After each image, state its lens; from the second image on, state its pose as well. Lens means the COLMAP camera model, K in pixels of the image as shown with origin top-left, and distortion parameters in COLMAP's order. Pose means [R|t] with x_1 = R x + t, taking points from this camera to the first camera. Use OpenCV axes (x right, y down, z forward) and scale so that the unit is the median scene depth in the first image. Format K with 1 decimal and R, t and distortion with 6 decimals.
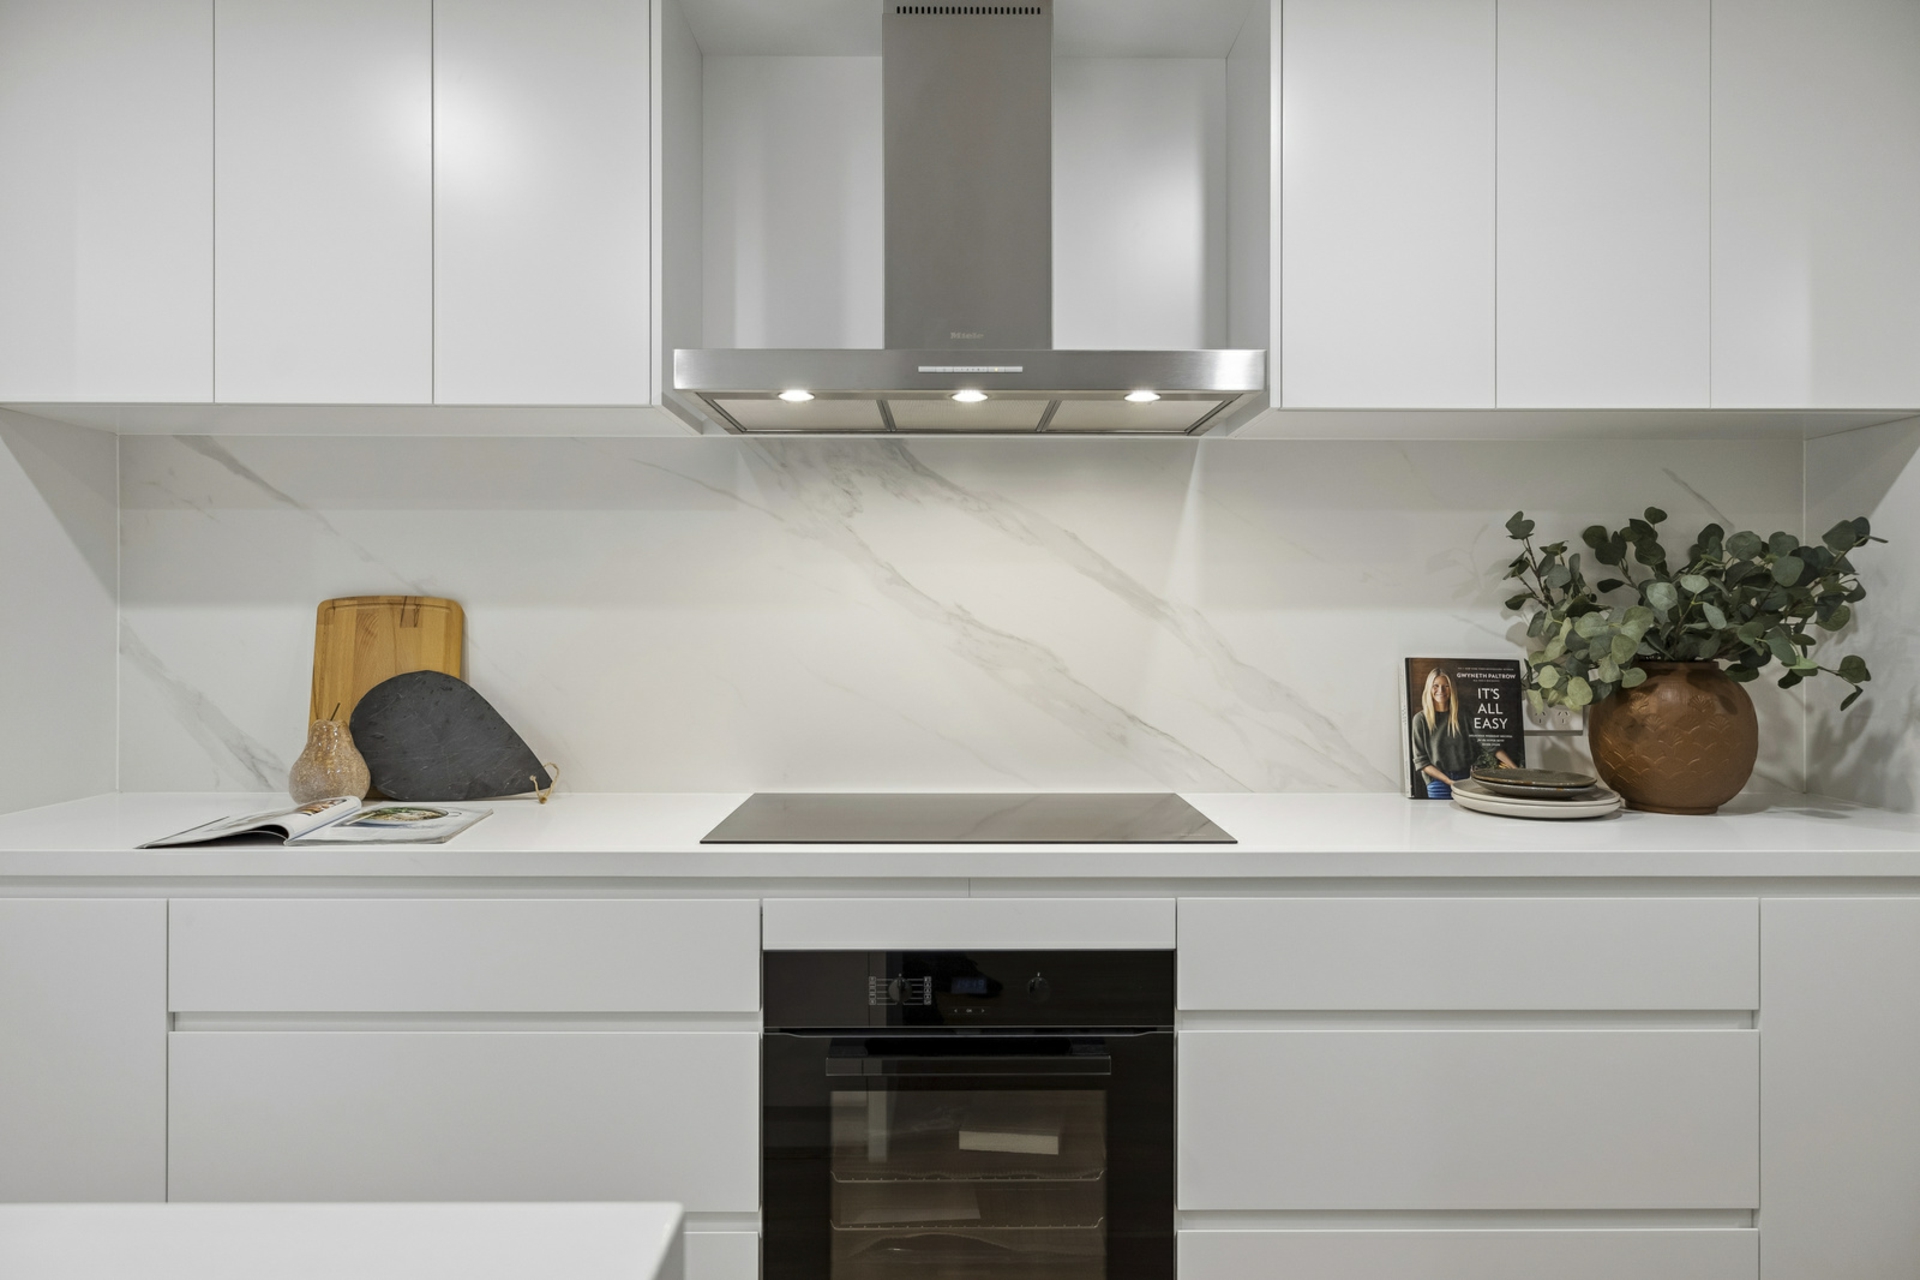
lens RADIAL K [[1275.6, 0, 977.9], [0, 1275.6, 628.8], [0, 0, 1]] dist [0.003847, 0.001470]
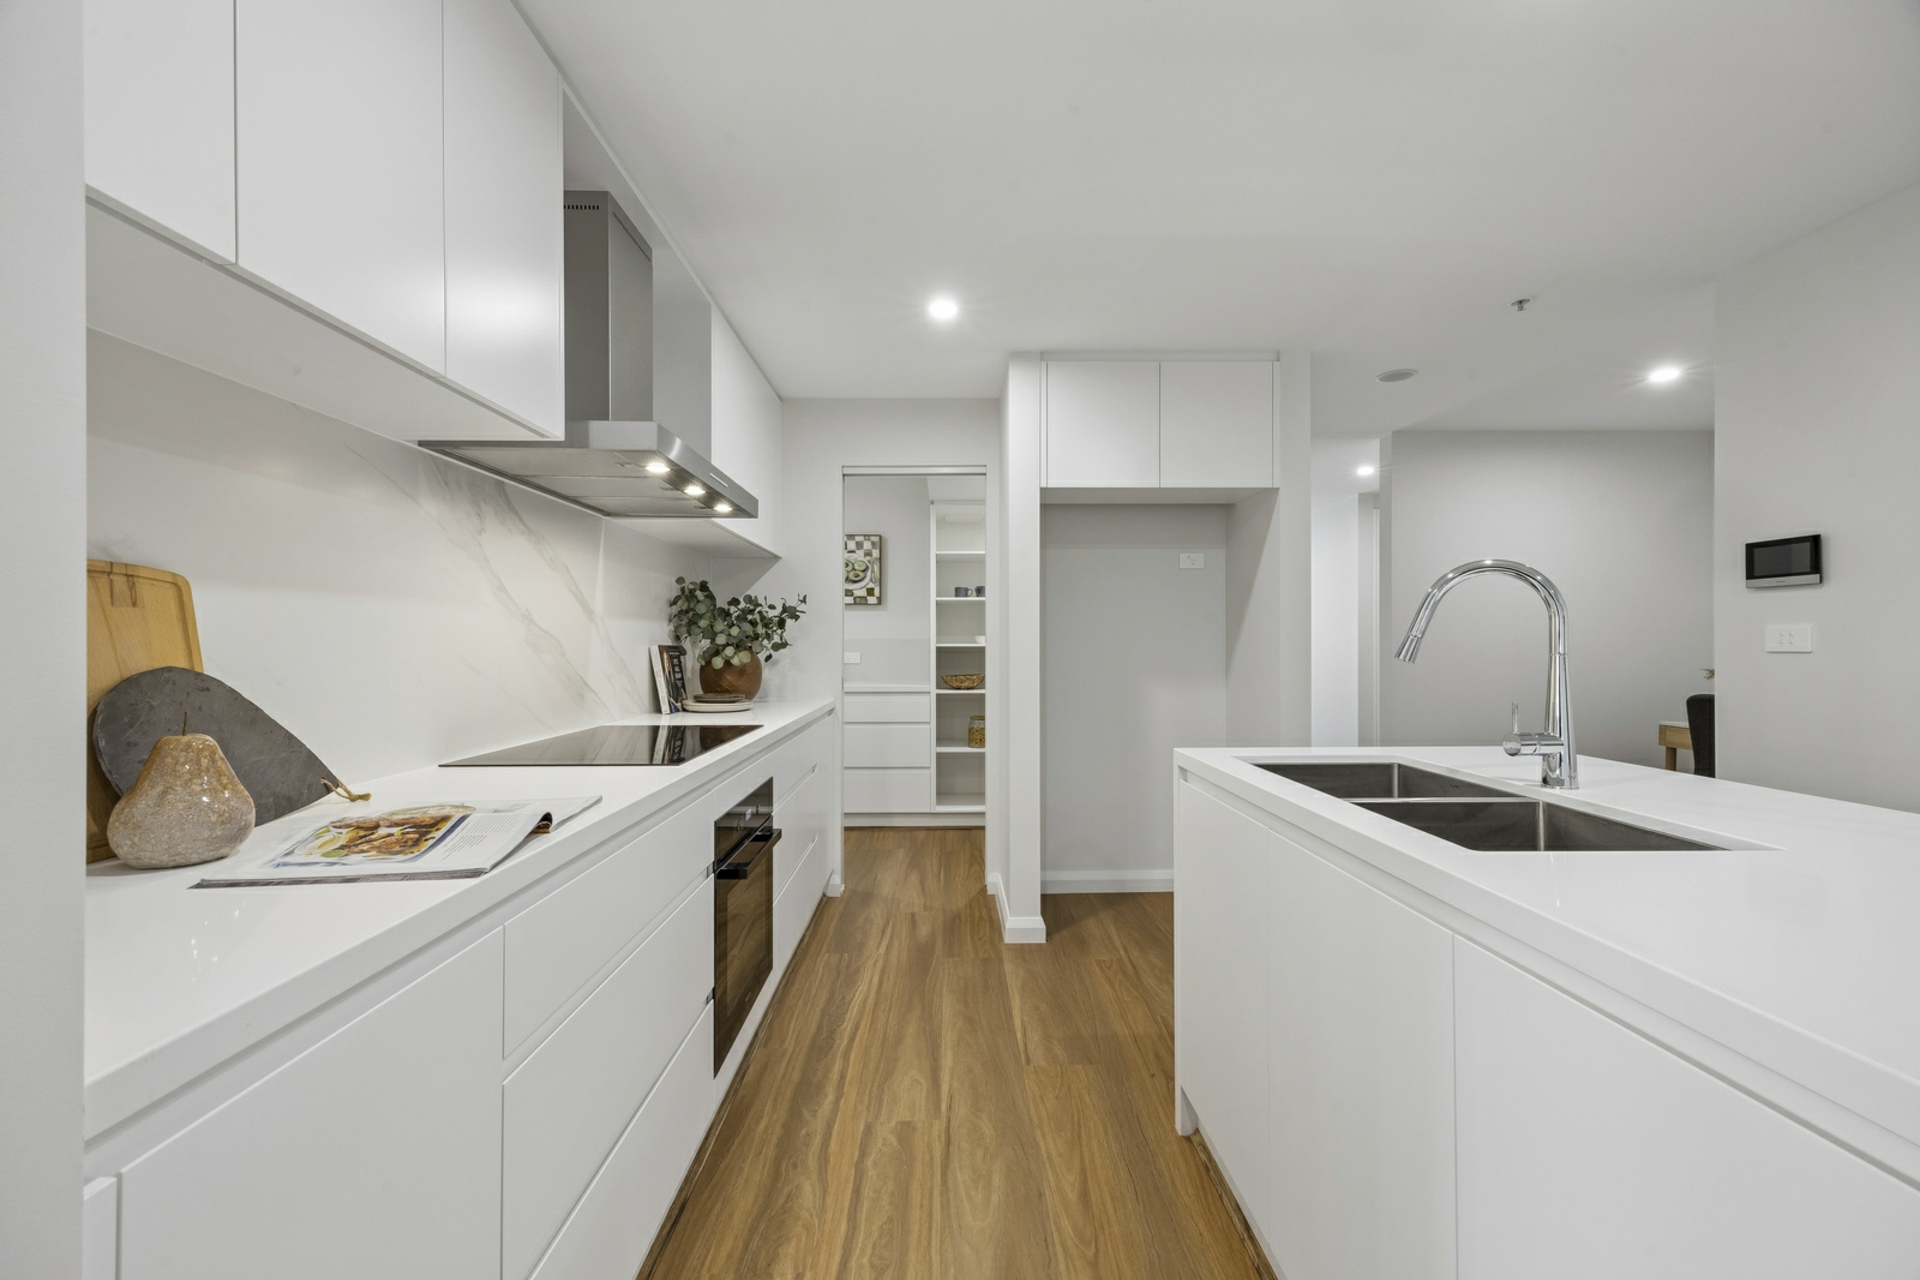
lens RADIAL K [[762.5, 0, 959.5], [0, 762.5, 640.7], [0, 0, 1]] dist [0.003103, 0.000027]
pose [[-0.001751, -0.000202, 0.999998, -0.870104], [0.014977, 0.999888, 0.000228, 0.024123], [-0.999886, 0.014978, -0.001748, 0.535763]]
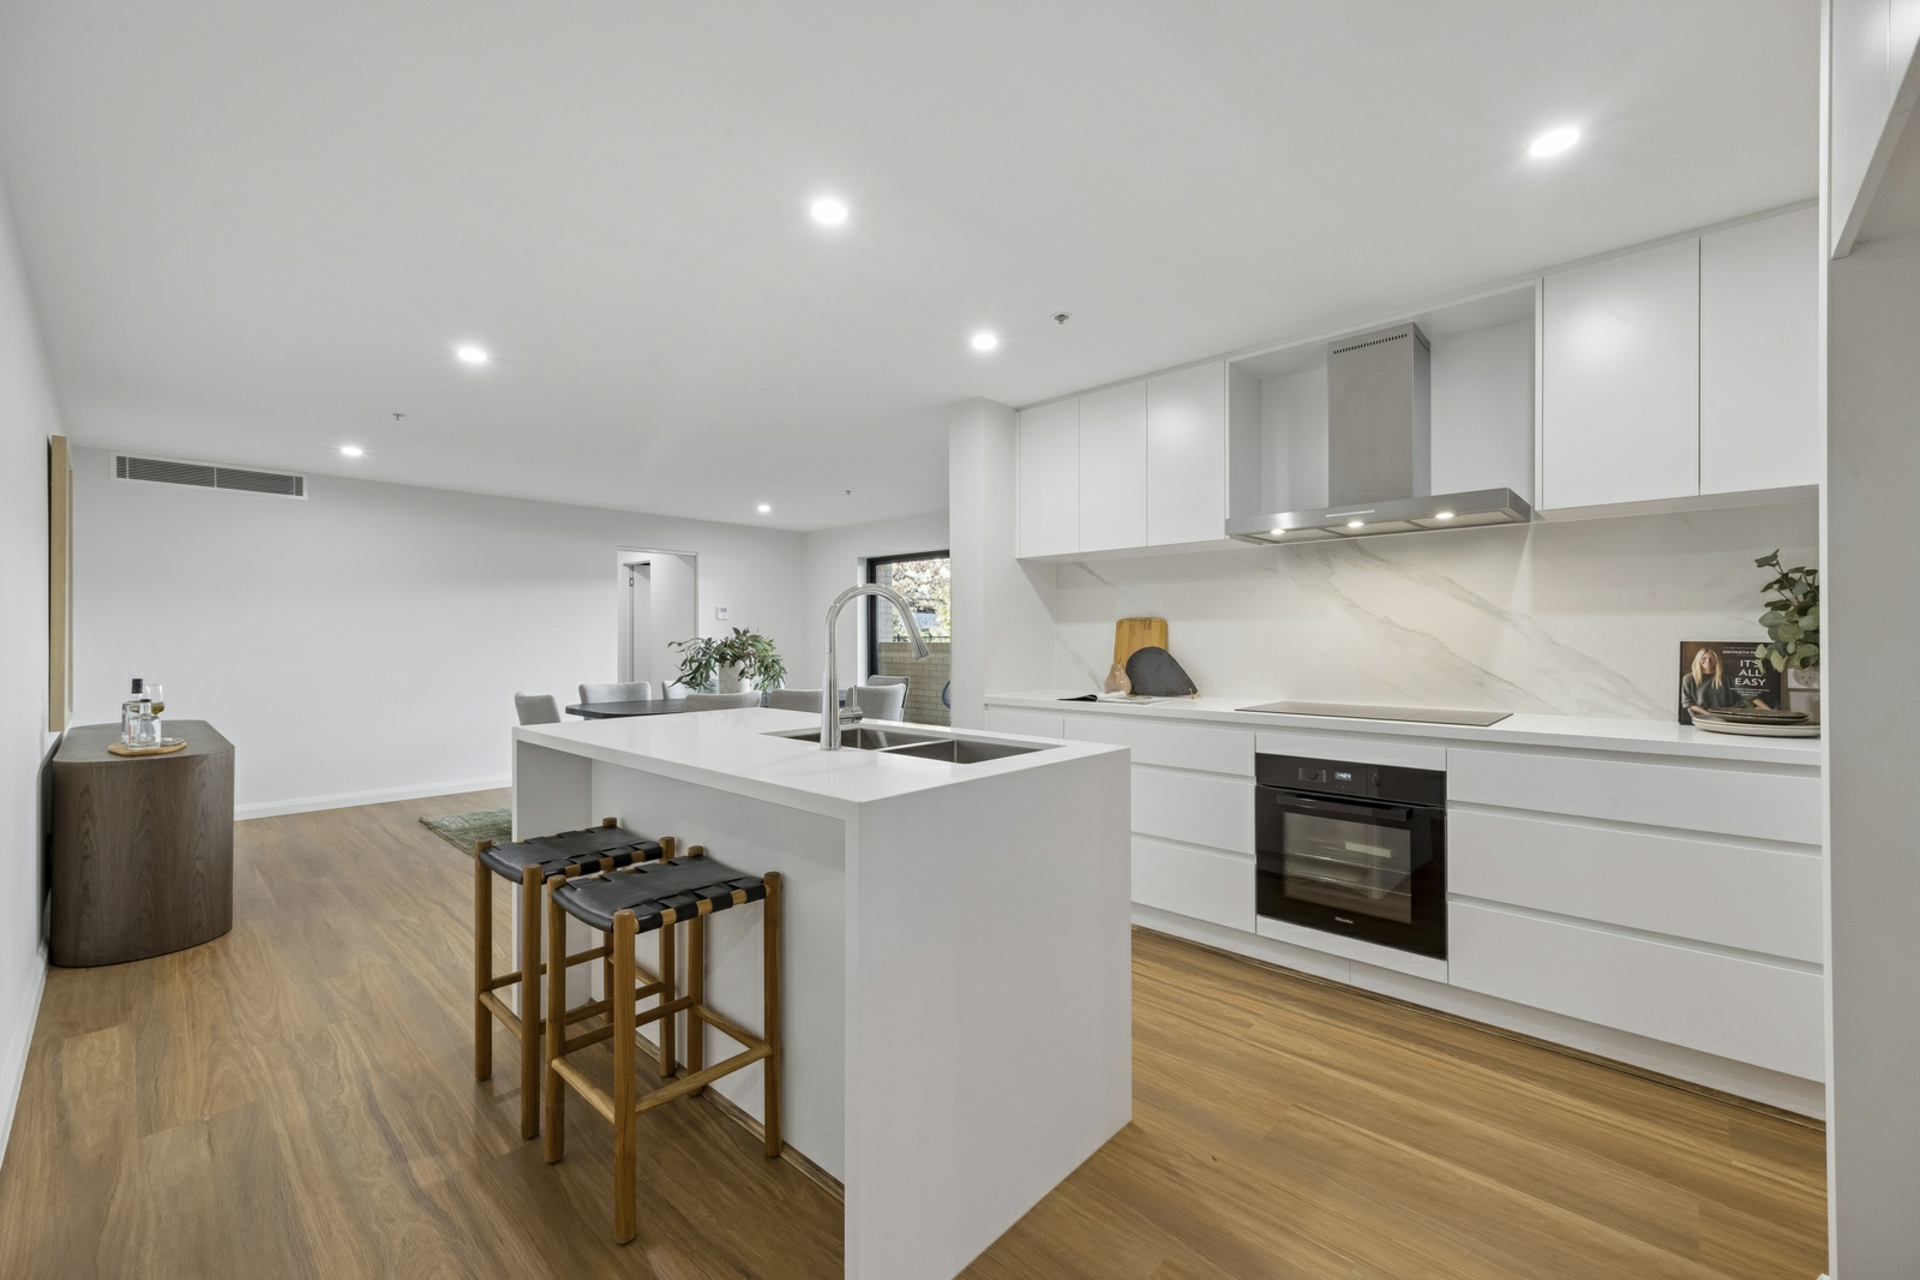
lens RADIAL K [[762.5, 0, 954.2], [0, 762.5, 648.2], [0, 0, 1]] dist [0.003103, 0.000027]
pose [[0.726031, 0.005282, -0.687641, 0.336291], [-0.000054, 0.999971, 0.007624, 0.024320], [0.687662, -0.005499, 0.726011, -0.395841]]
